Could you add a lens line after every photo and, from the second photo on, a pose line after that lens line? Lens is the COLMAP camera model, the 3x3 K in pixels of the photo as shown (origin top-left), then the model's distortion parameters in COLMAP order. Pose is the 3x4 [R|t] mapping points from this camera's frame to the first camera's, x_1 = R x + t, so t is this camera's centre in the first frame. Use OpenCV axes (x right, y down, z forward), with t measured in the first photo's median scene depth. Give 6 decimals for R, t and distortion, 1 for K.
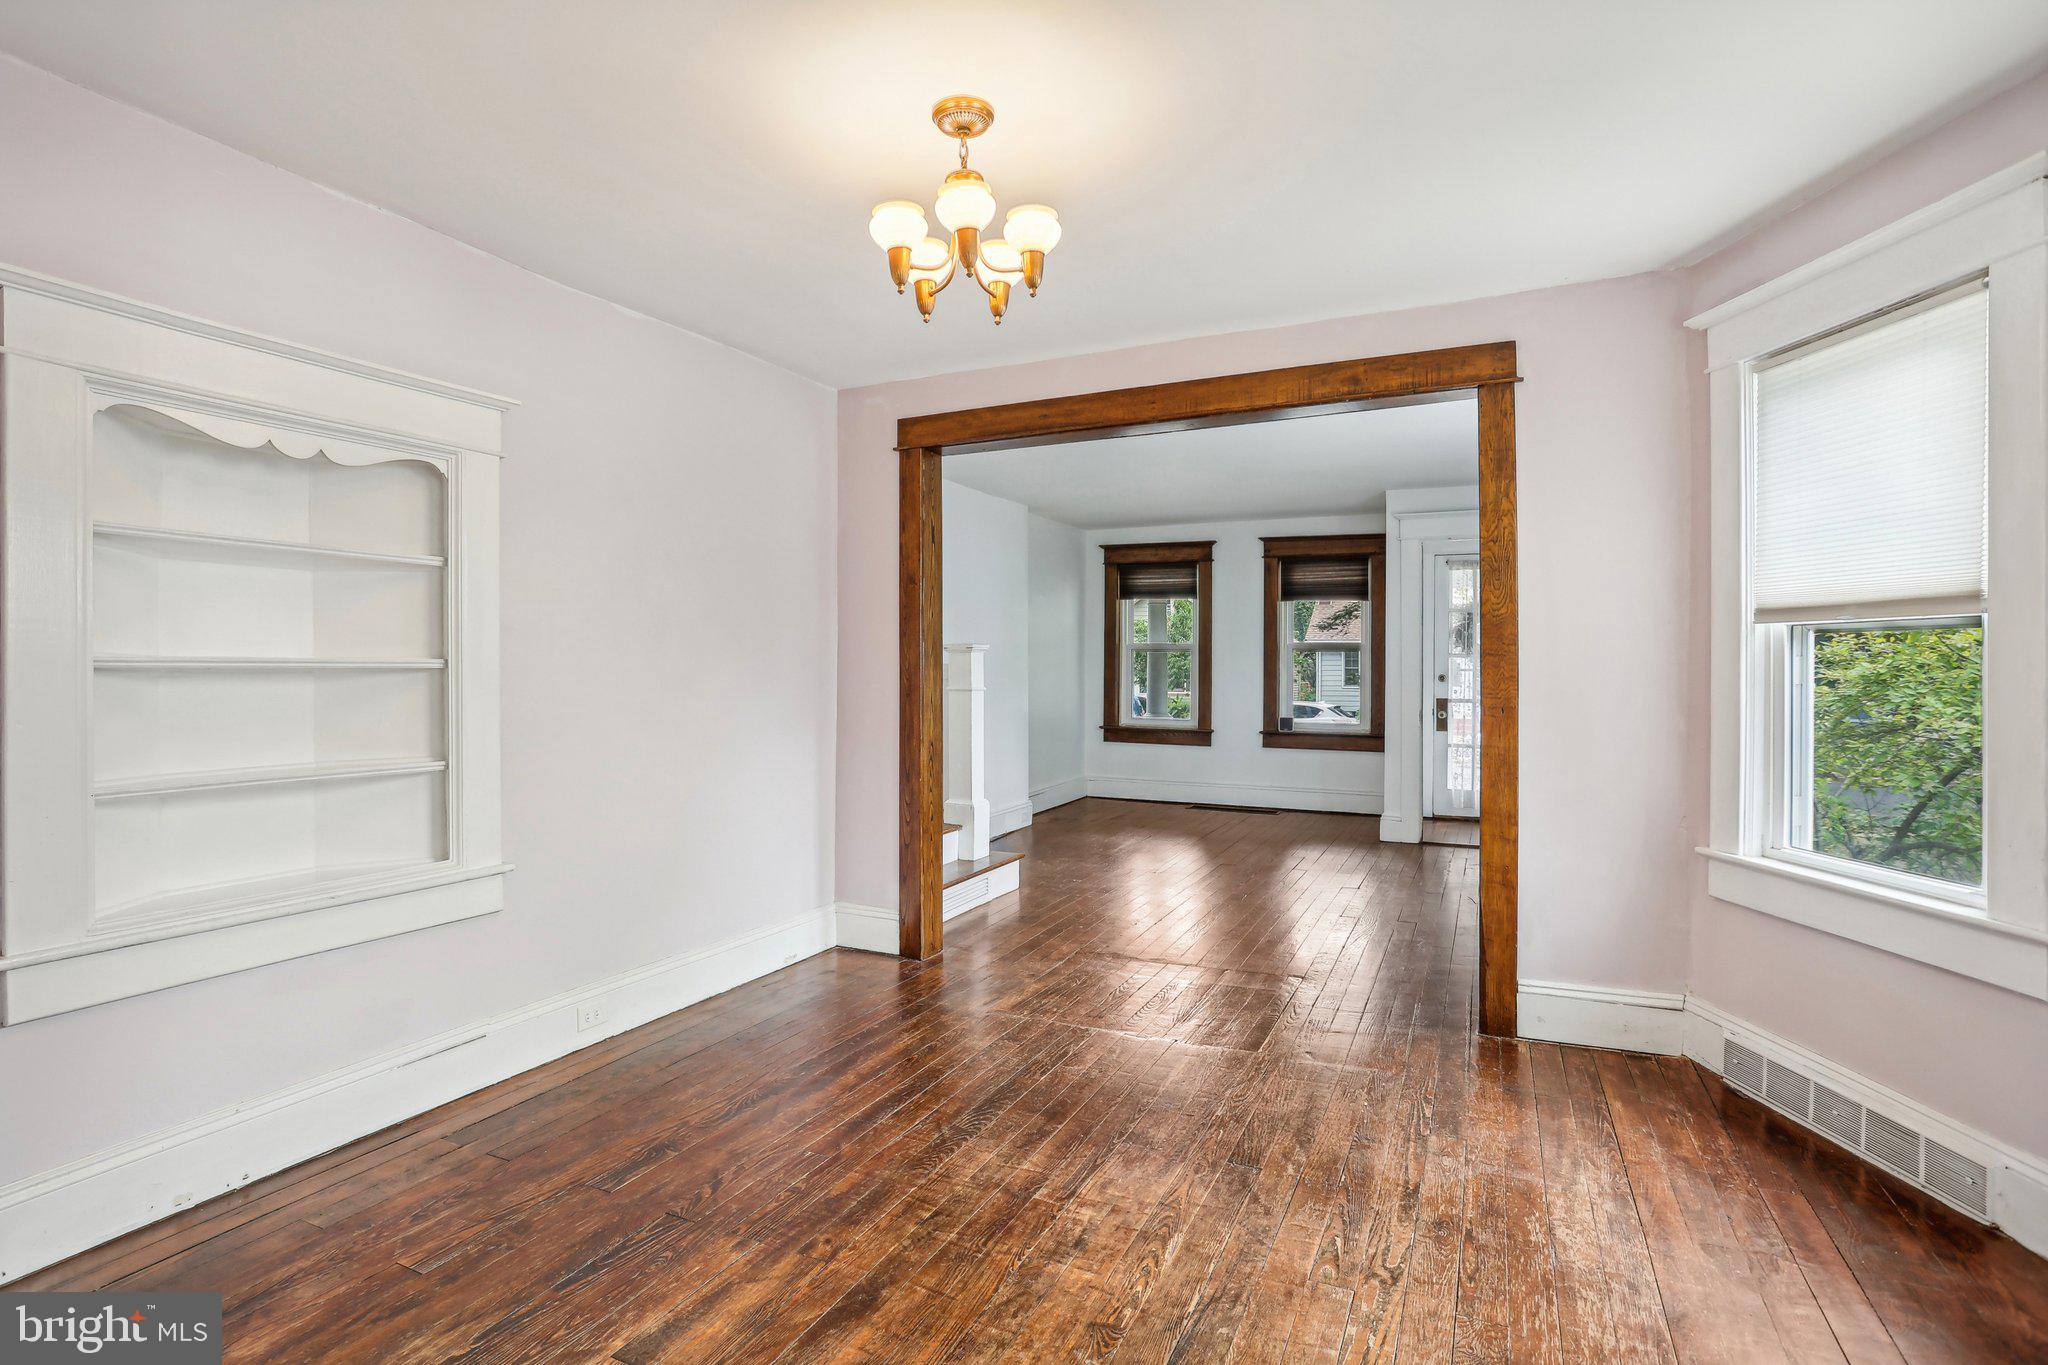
lens RADIAL K [[1017.3, 0, 1011.6], [0, 1017.3, 679.7], [0, 0, 1]] dist [-0.057622, 0.021026]
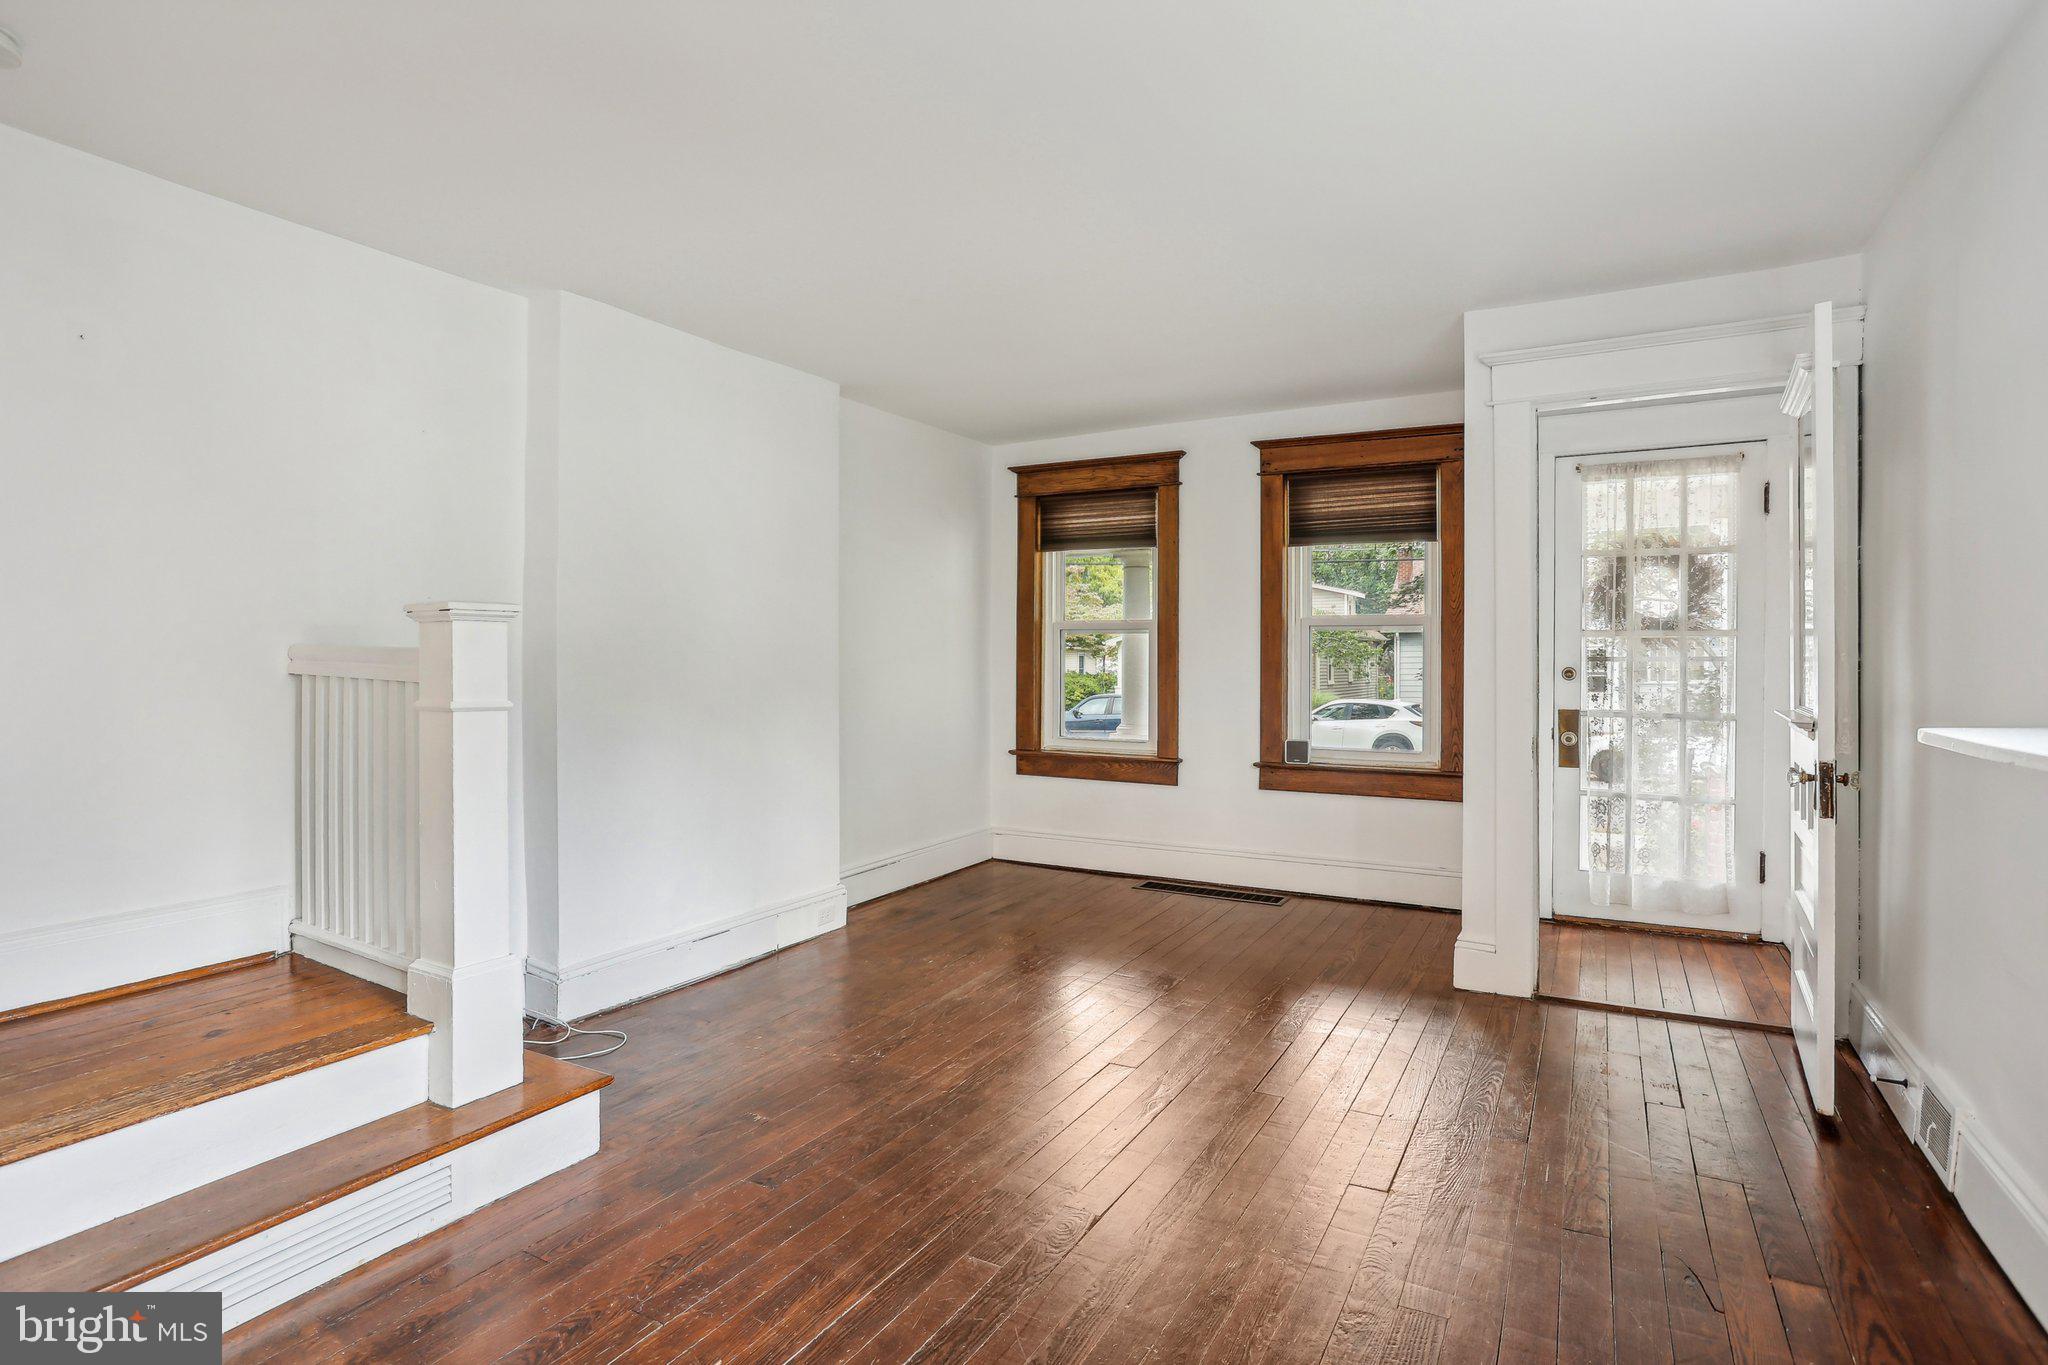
lens RADIAL K [[1017.3, 0, 1030.0], [0, 1017.3, 675.8], [0, 0, 1]] dist [-0.057622, 0.021026]
pose [[0.998270, -0.002971, -0.058723, 0.147022], [0.002969, 0.999996, -0.000122, -0.001122], [0.058723, -0.000052, 0.998274, 0.389575]]
